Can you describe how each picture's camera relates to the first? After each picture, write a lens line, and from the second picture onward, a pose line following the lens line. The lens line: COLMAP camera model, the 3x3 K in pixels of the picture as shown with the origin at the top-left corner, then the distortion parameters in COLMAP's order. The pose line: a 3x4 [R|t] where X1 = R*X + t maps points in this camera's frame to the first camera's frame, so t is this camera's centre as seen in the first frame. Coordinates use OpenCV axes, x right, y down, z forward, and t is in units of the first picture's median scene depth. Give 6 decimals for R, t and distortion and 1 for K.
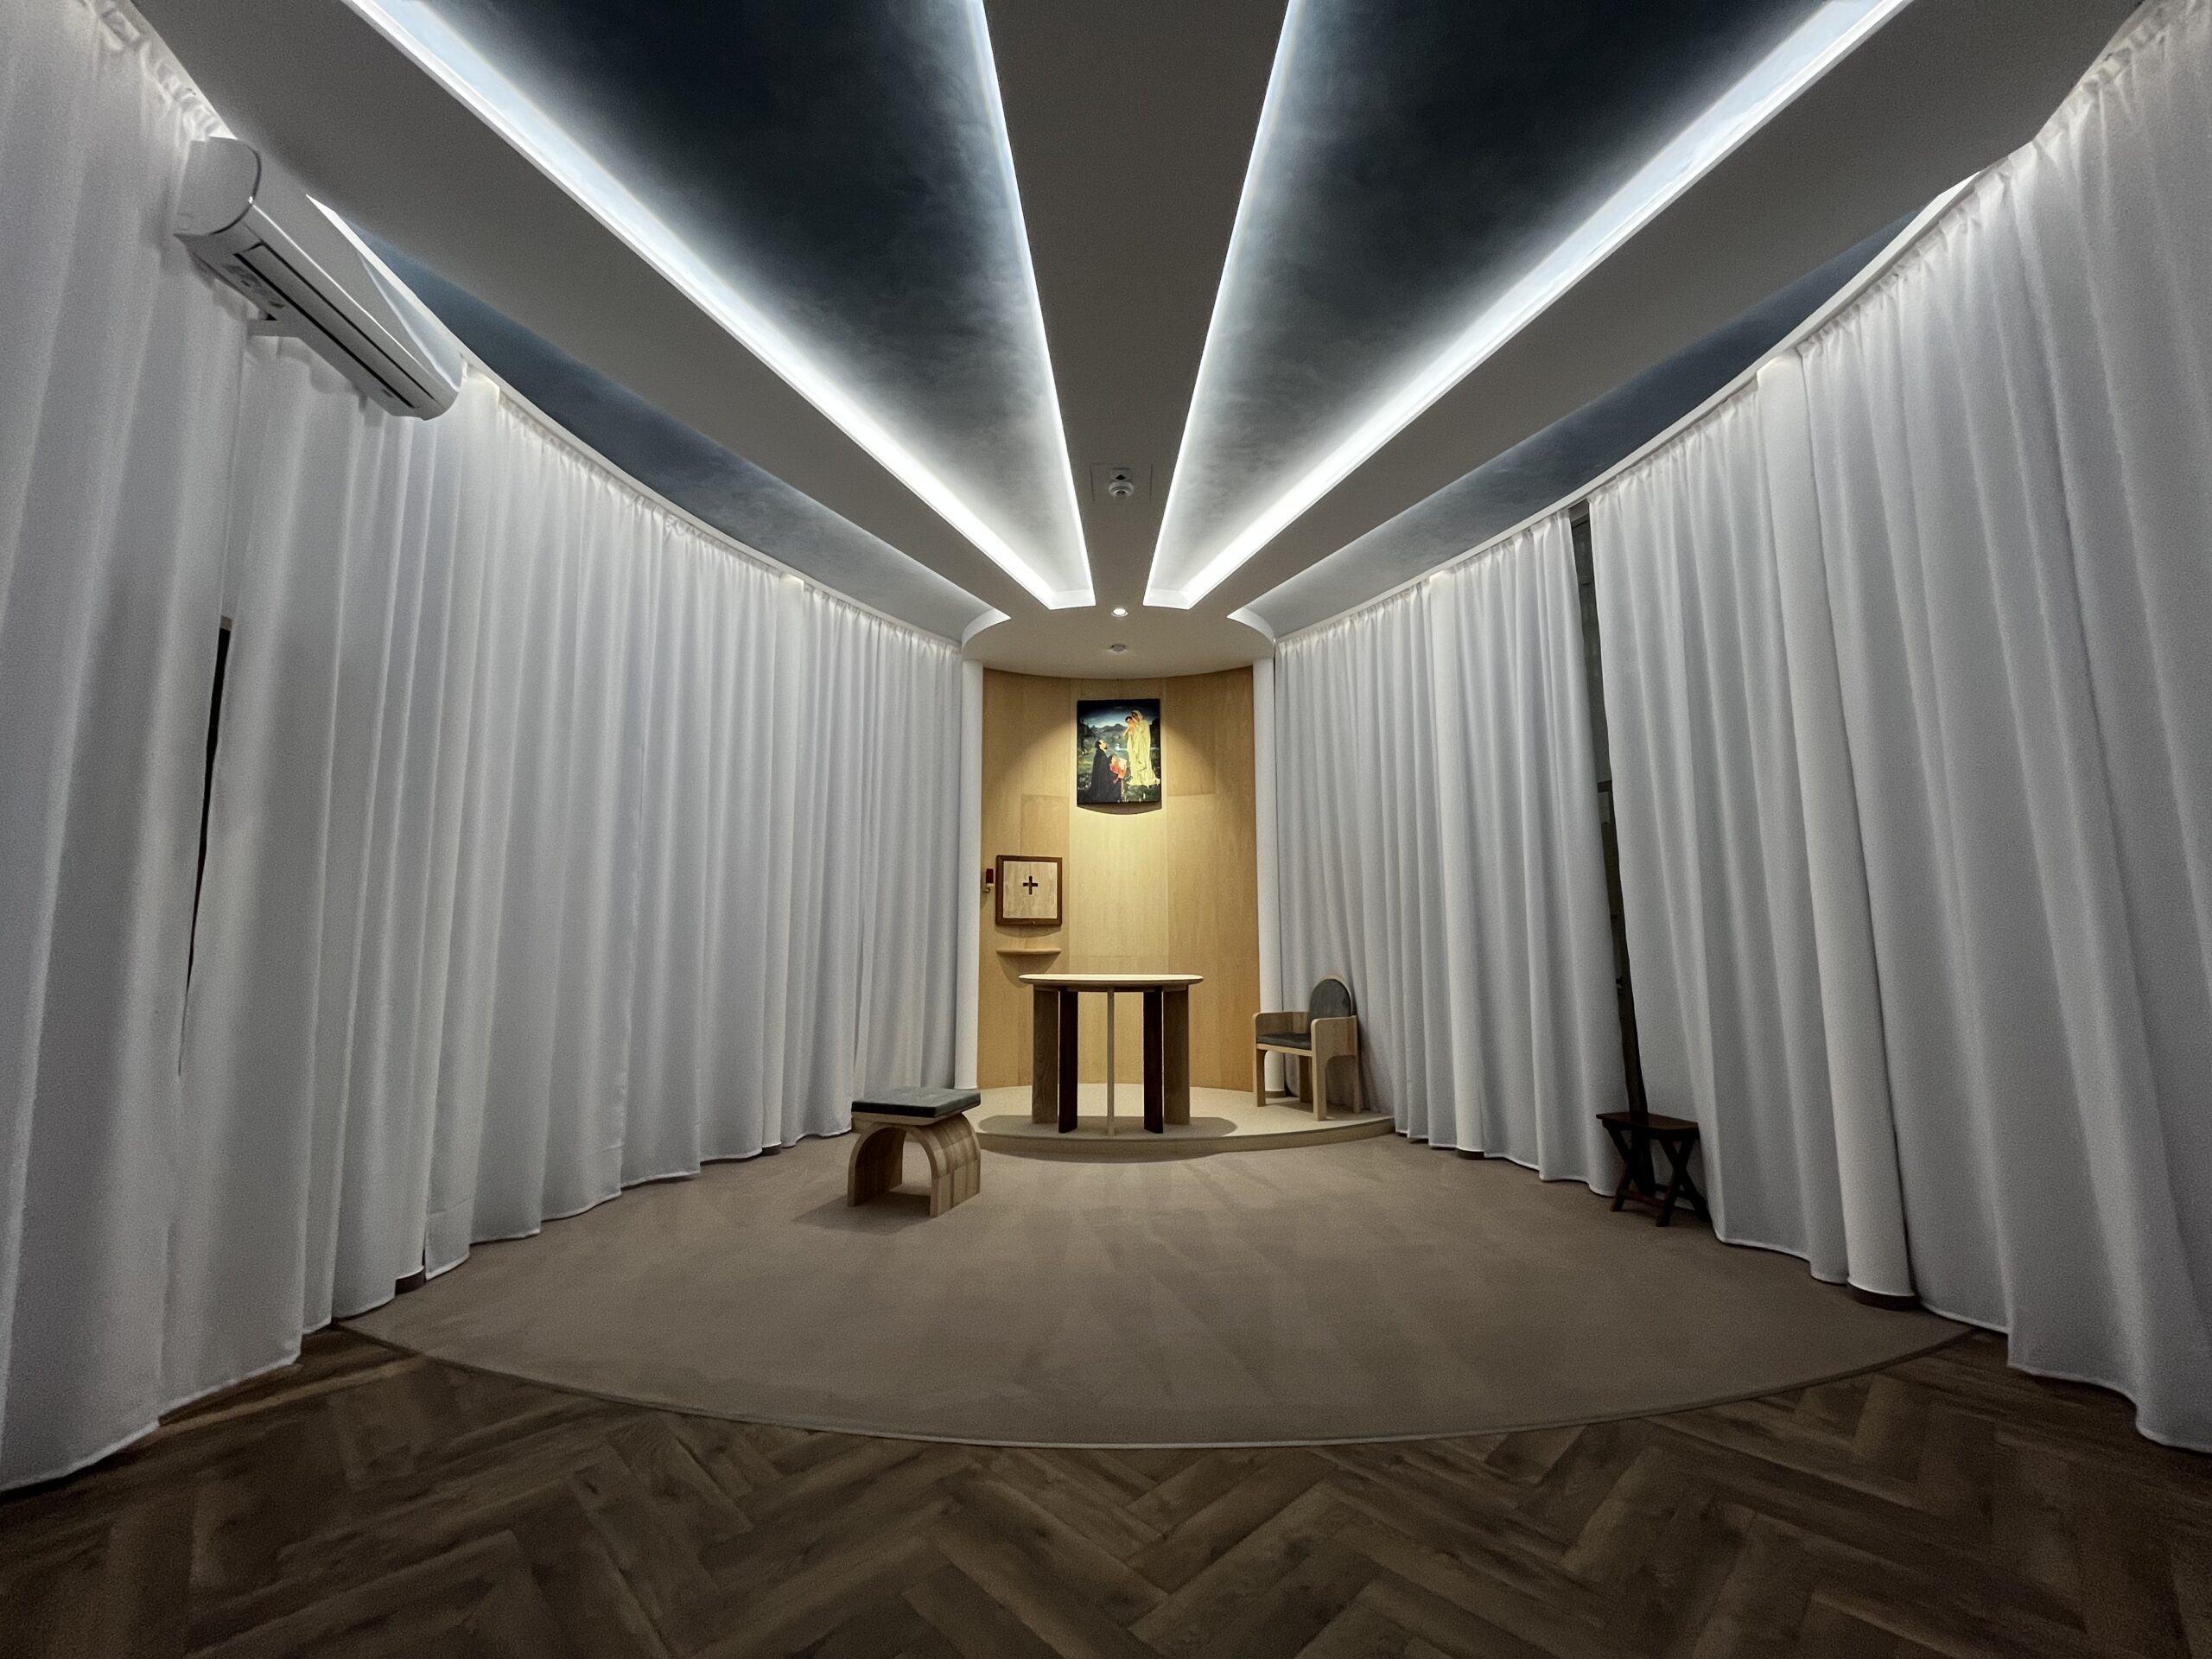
lens RADIAL K [[887.4, 0, 1102.3], [0, 887.4, 829.2], [0, 0, 1]] dist [-0.009612, -0.000314]
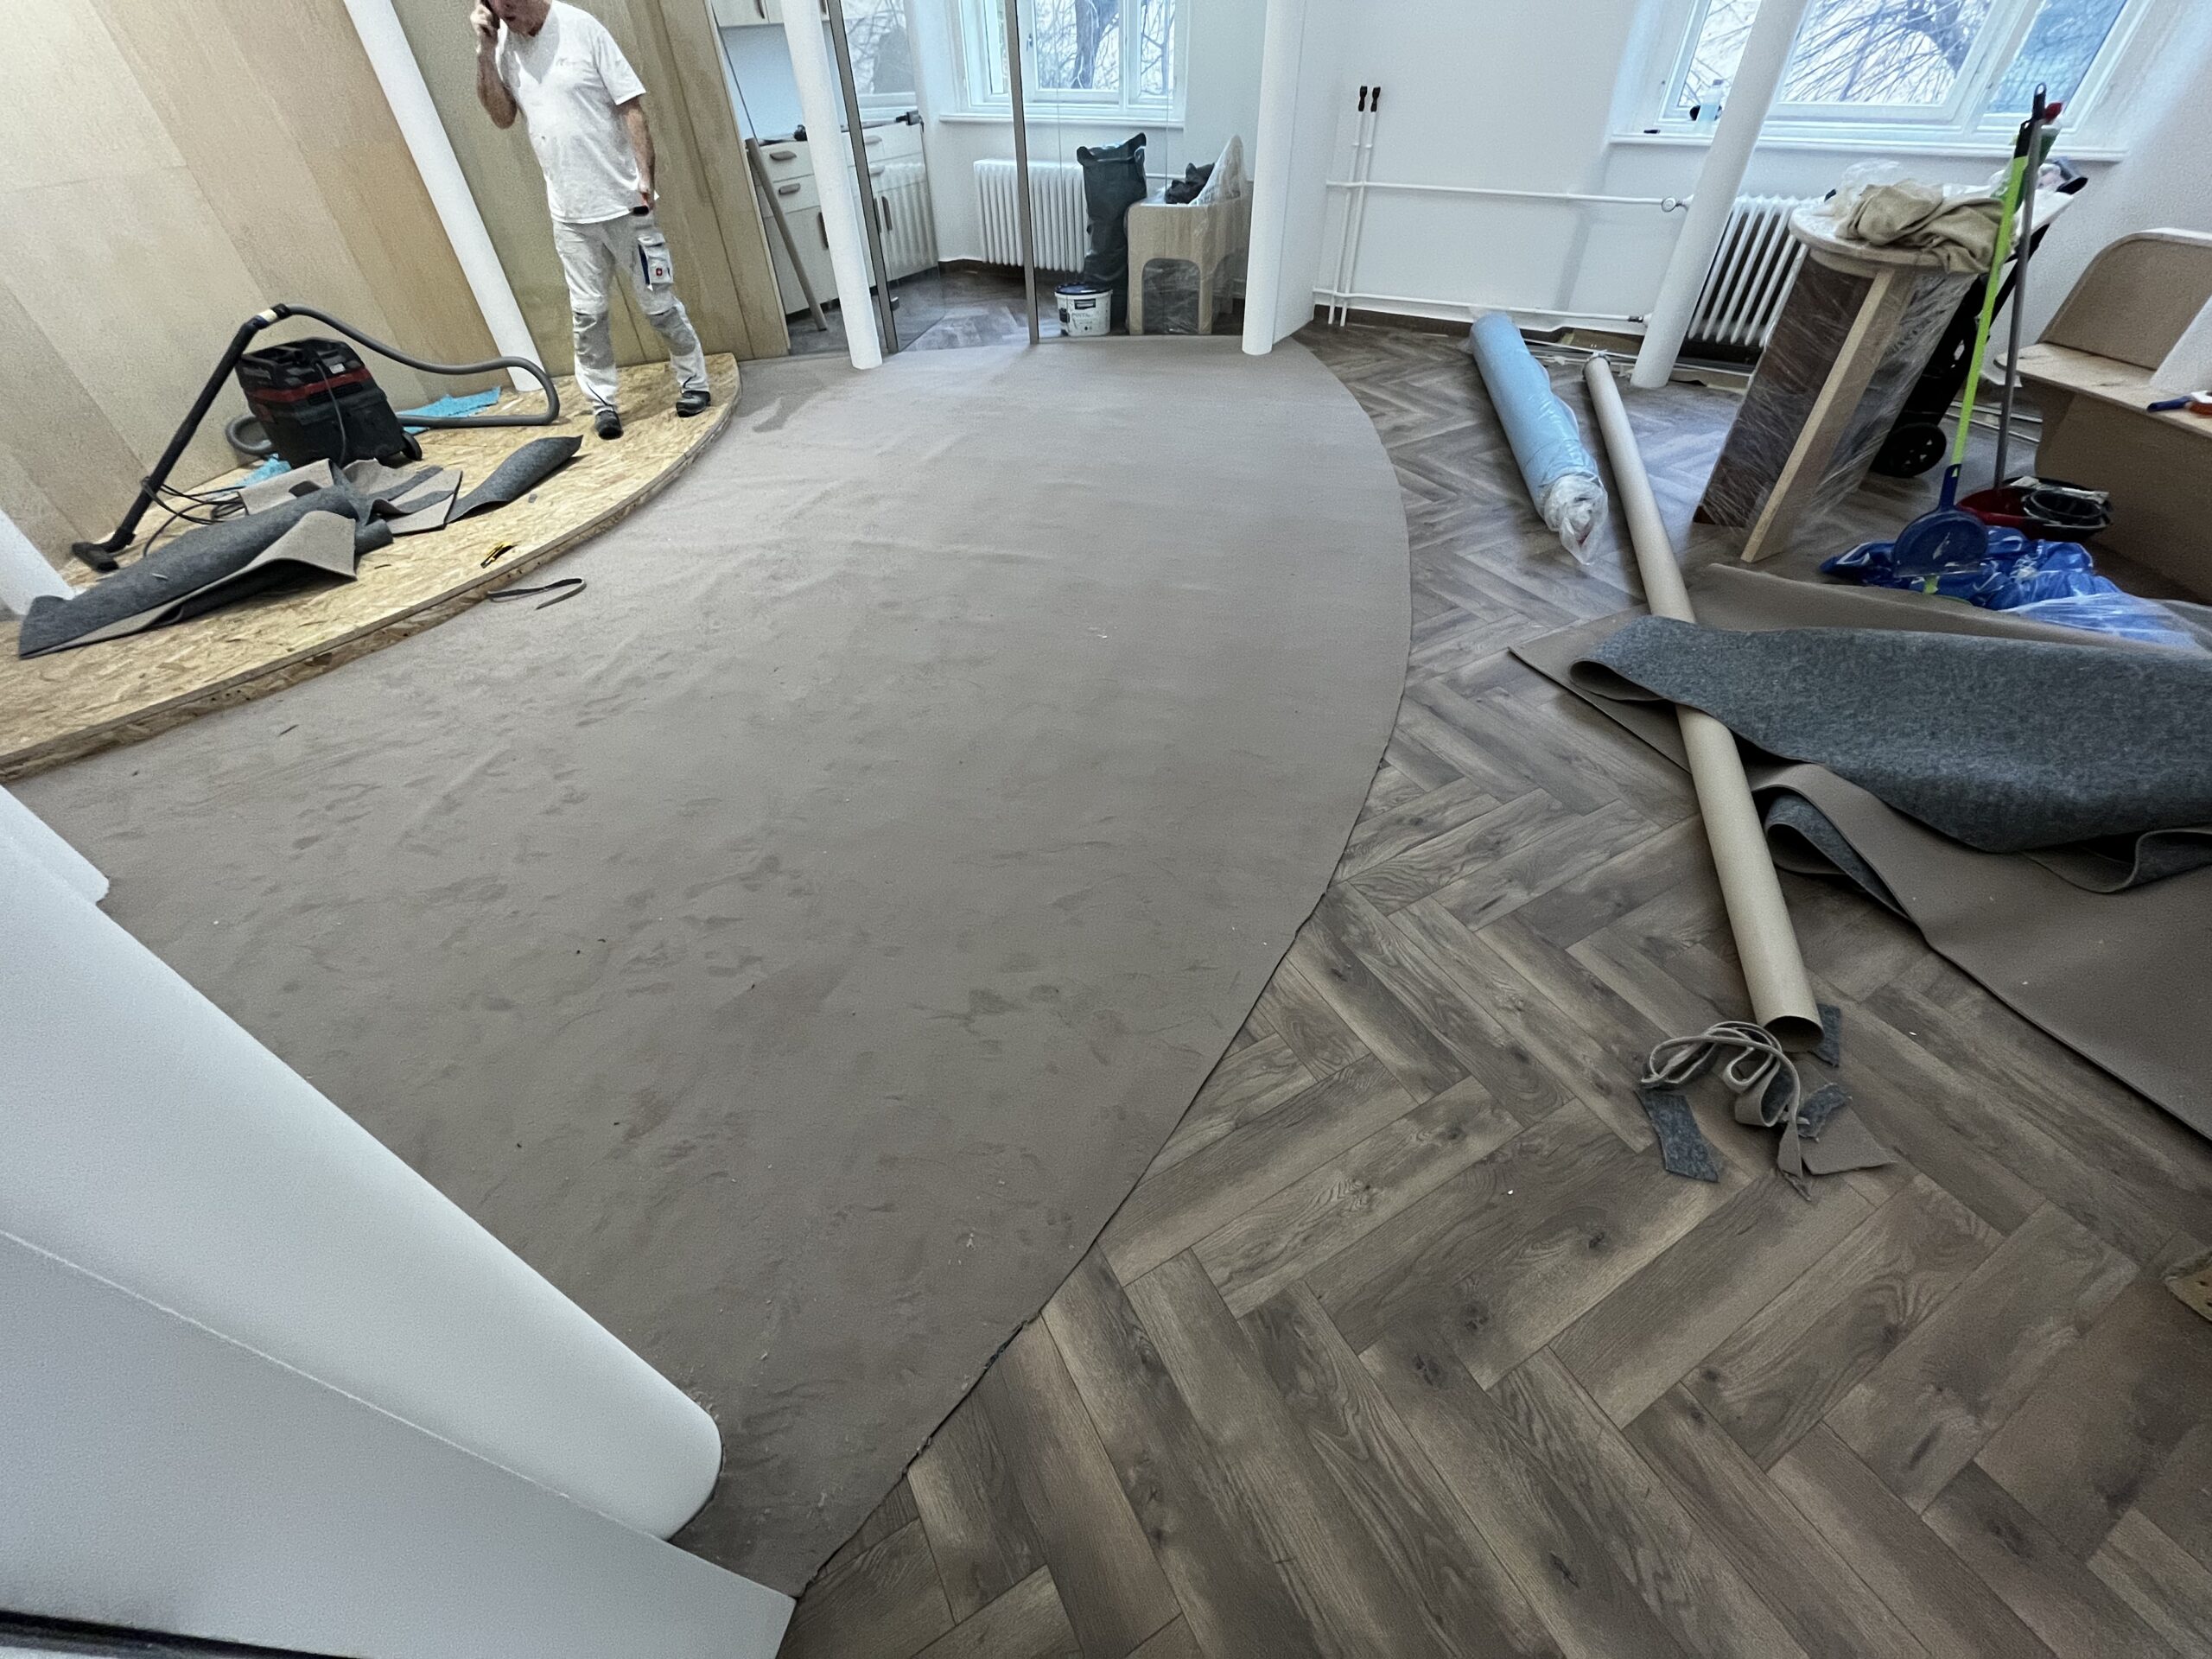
lens RADIAL K [[887.4, 0, 1096.1], [0, 887.4, 829.1], [0, 0, 1]] dist [-0.009612, -0.000314]
pose [[0.268188, -0.671656, 0.690618, -0.957682], [-0.082856, 0.698142, 0.711149, 0.038041], [-0.959797, -0.247944, 0.131583, 0.961170]]
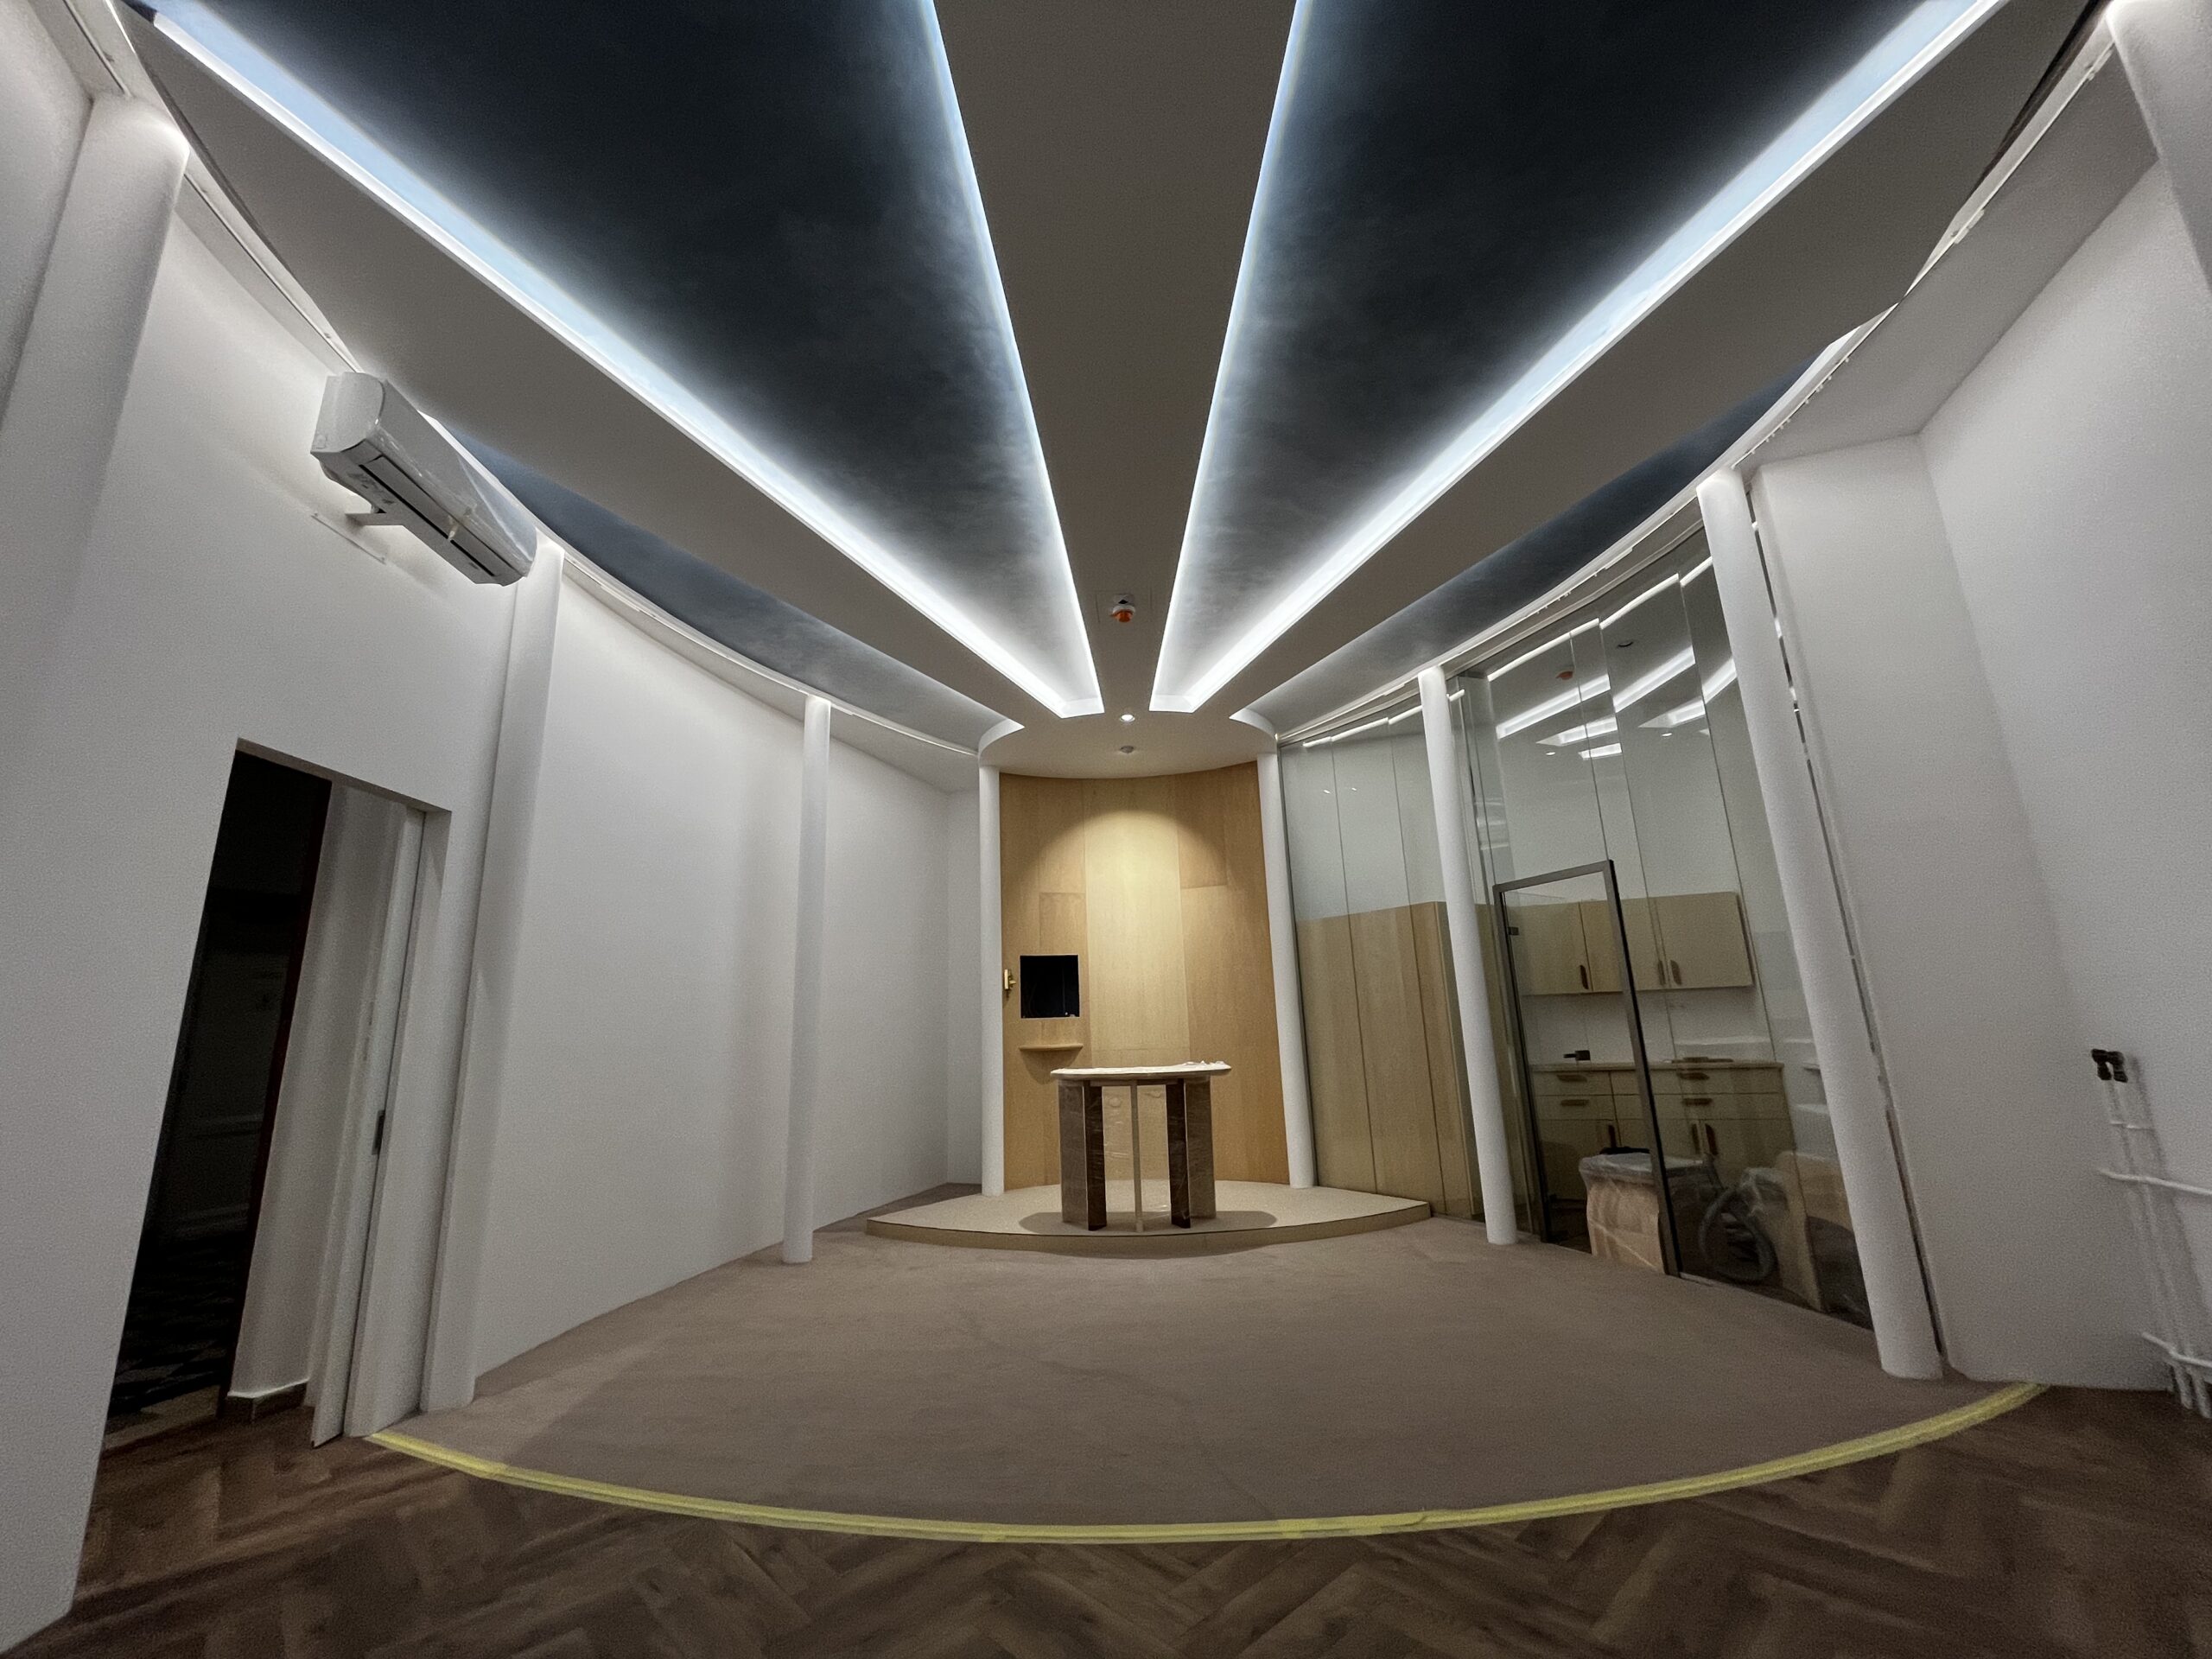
lens RADIAL K [[887.4, 0, 1102.3], [0, 887.4, 823.3], [0, 0, 1]] dist [-0.009612, -0.000314]
pose [[0.999115, -0.039509, -0.014441, 0.000185], [0.037736, 0.993504, -0.107360, -0.015357], [0.018588, 0.106720, 0.994115, -0.091282]]
